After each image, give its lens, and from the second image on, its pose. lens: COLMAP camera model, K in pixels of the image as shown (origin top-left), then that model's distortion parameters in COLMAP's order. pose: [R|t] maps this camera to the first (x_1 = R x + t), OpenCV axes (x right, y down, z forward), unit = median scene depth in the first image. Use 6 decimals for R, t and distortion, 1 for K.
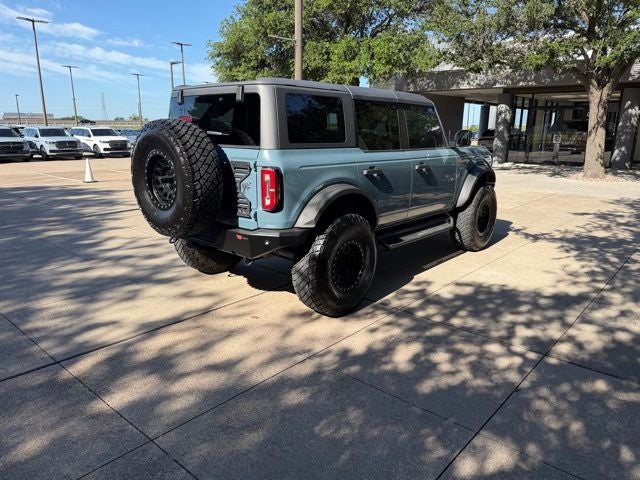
lens RADIAL K [[449.6, 0, 314.9], [0, 449.6, 236.4], [0, 0, 1]] dist [0.053678, -0.063336]
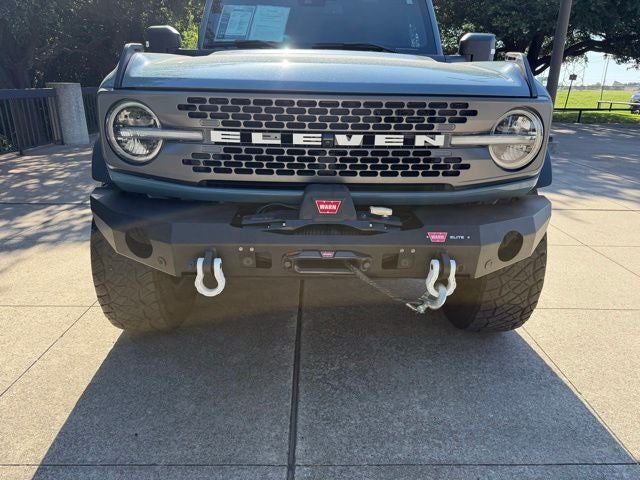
lens RADIAL K [[449.6, 0, 320.8], [0, 449.6, 242.7], [0, 0, 1]] dist [0.053678, -0.063336]
pose [[-0.734153, 0.210379, -0.645570, 0.749381], [-0.170401, 0.863271, 0.475106, -0.385004], [0.657254, 0.458807, -0.597924, 2.024731]]
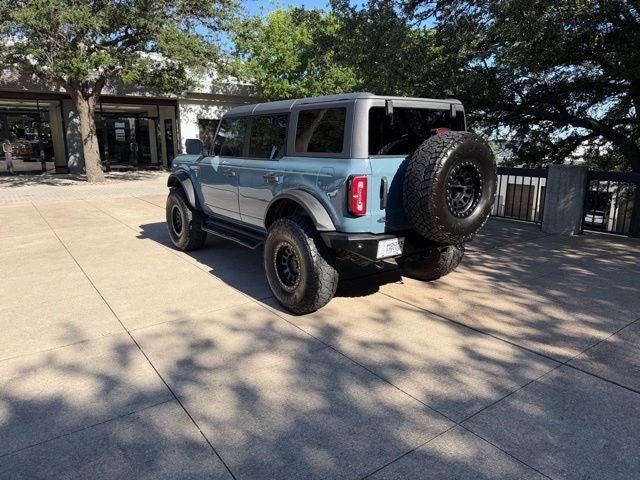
lens RADIAL K [[449.6, 0, 309.0], [0, 449.6, 237.9], [0, 0, 1]] dist [0.053678, -0.063336]
pose [[0.222706, -0.214333, 0.951033, -1.270156], [0.224306, 0.960625, 0.163969, -0.236849], [-0.948730, 0.176805, 0.262013, 0.957567]]
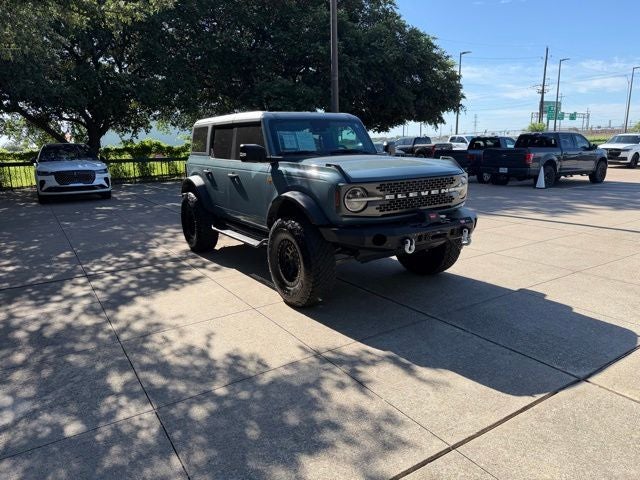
lens RADIAL K [[449.6, 0, 316.4], [0, 449.6, 238.6], [0, 0, 1]] dist [0.053678, -0.063336]
pose [[-0.268449, 0.206866, -0.940820, 1.546440], [-0.190733, 0.945919, 0.262410, -0.411486], [0.944222, 0.249889, -0.214475, 1.788644]]
